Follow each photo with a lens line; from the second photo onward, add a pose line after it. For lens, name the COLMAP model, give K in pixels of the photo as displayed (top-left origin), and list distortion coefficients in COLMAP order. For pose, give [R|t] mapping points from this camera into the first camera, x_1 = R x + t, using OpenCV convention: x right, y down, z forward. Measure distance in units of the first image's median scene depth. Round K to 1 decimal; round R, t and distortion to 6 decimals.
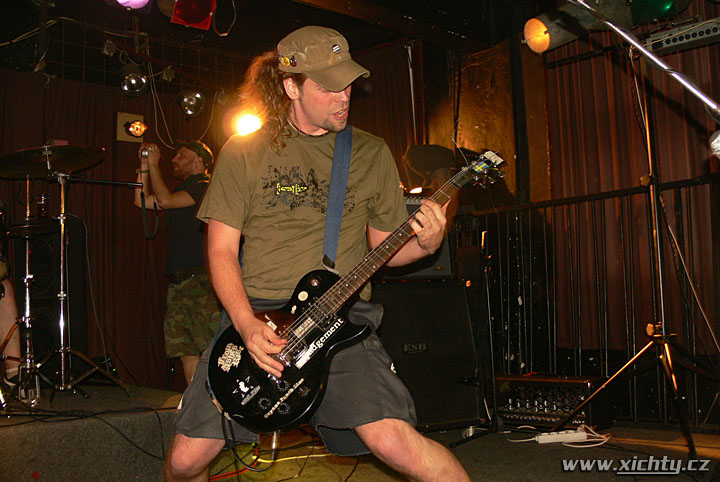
lens RADIAL K [[742.9, 0, 360.0], [0, 742.9, 241.0], [0, 0, 1]] dist [-0.201343, 0.219100]
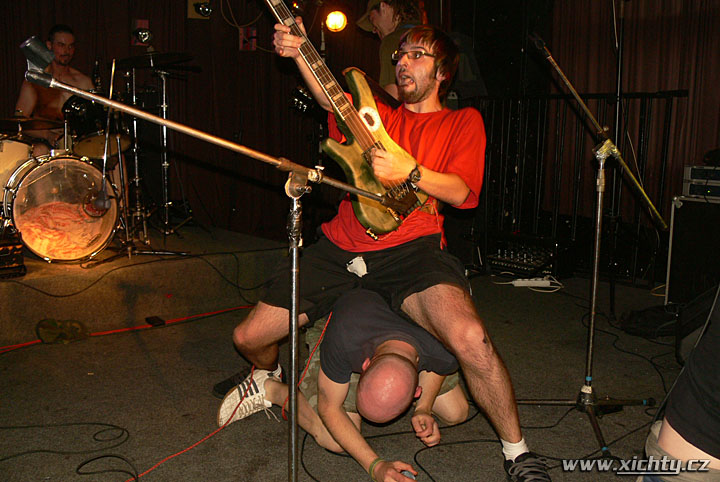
lens RADIAL K [[742.9, 0, 360.0], [0, 742.9, 241.0], [0, 0, 1]] dist [-0.201343, 0.219100]
pose [[0.998449, 0.048483, -0.027351, -0.007436], [-0.040322, 0.968659, 0.245100, -0.126395], [0.038377, -0.243617, 0.969112, -0.317845]]
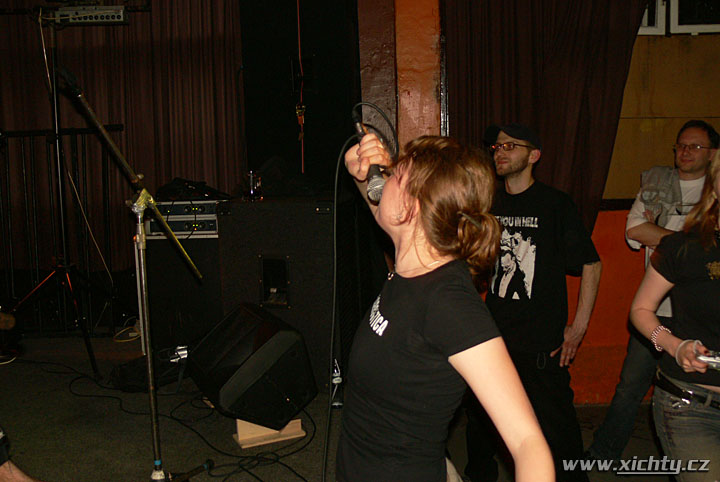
lens RADIAL K [[748.9, 0, 360.0], [0, 748.9, 241.0], [0, 0, 1]] dist [-0.190247, 0.190354]
pose [[0.685662, -0.070957, 0.724453, -0.115016], [-0.065098, 0.985272, 0.158115, -0.125595], [-0.725003, -0.155574, 0.670945, -0.164660]]
